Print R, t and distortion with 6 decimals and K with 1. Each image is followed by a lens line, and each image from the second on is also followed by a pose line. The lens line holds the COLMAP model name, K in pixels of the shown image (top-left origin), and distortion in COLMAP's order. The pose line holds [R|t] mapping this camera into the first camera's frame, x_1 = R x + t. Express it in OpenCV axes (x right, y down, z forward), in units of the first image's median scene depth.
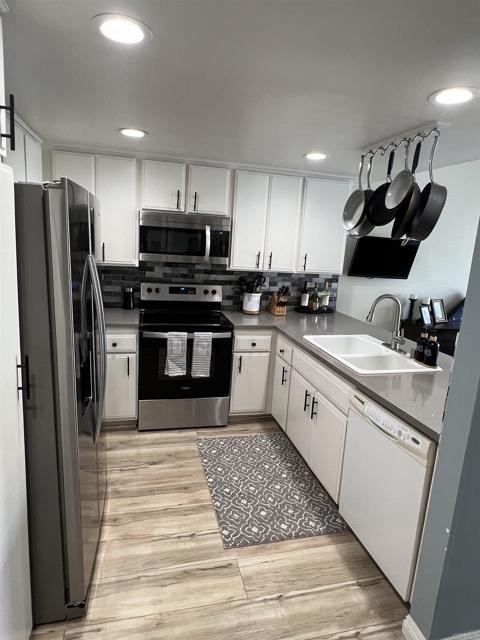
lens RADIAL K [[390.1, 0, 239.7], [0, 390.1, 318.6], [0, 0, 1]] dist [-0.004712, -0.000660]
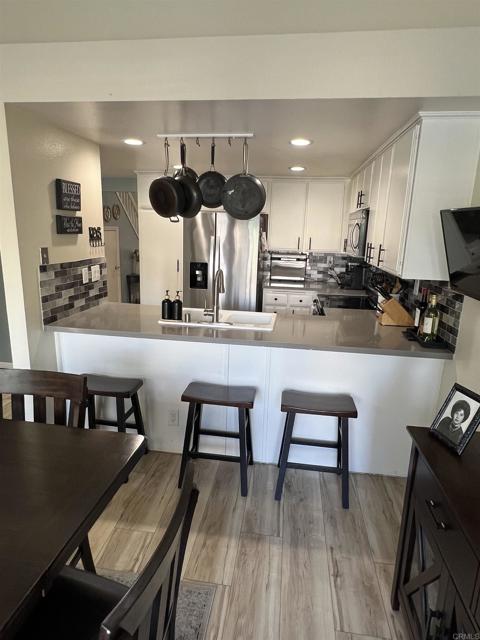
lens RADIAL K [[390.1, 0, 238.0], [0, 390.1, 318.6], [0, 0, 1]] dist [-0.004712, -0.000660]
pose [[-0.368590, 0.141039, -0.918831, 0.959604], [-0.233792, 0.942588, 0.238471, -0.142219], [0.899713, 0.302714, -0.314455, 1.002450]]
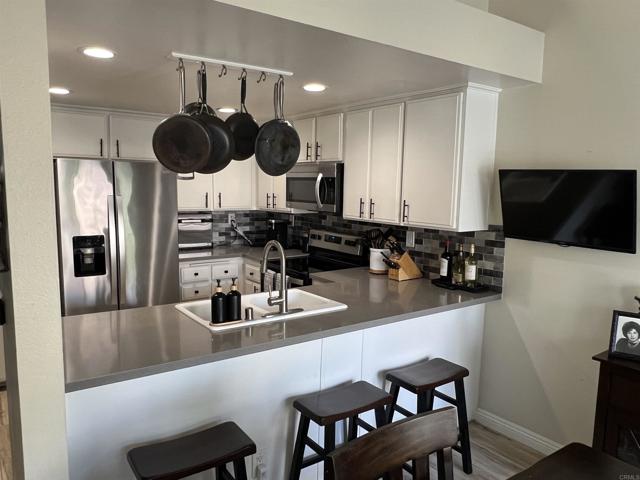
lens RADIAL K [[475.0, 0, 320.9], [0, 475.0, 242.7], [0, 0, 1]] dist [-0.013240, -0.004889]
pose [[0.377285, 0.062600, -0.923979, 0.929660], [-0.177531, 0.984098, -0.005818, -0.050287], [0.908922, 0.166230, 0.382399, 0.503464]]
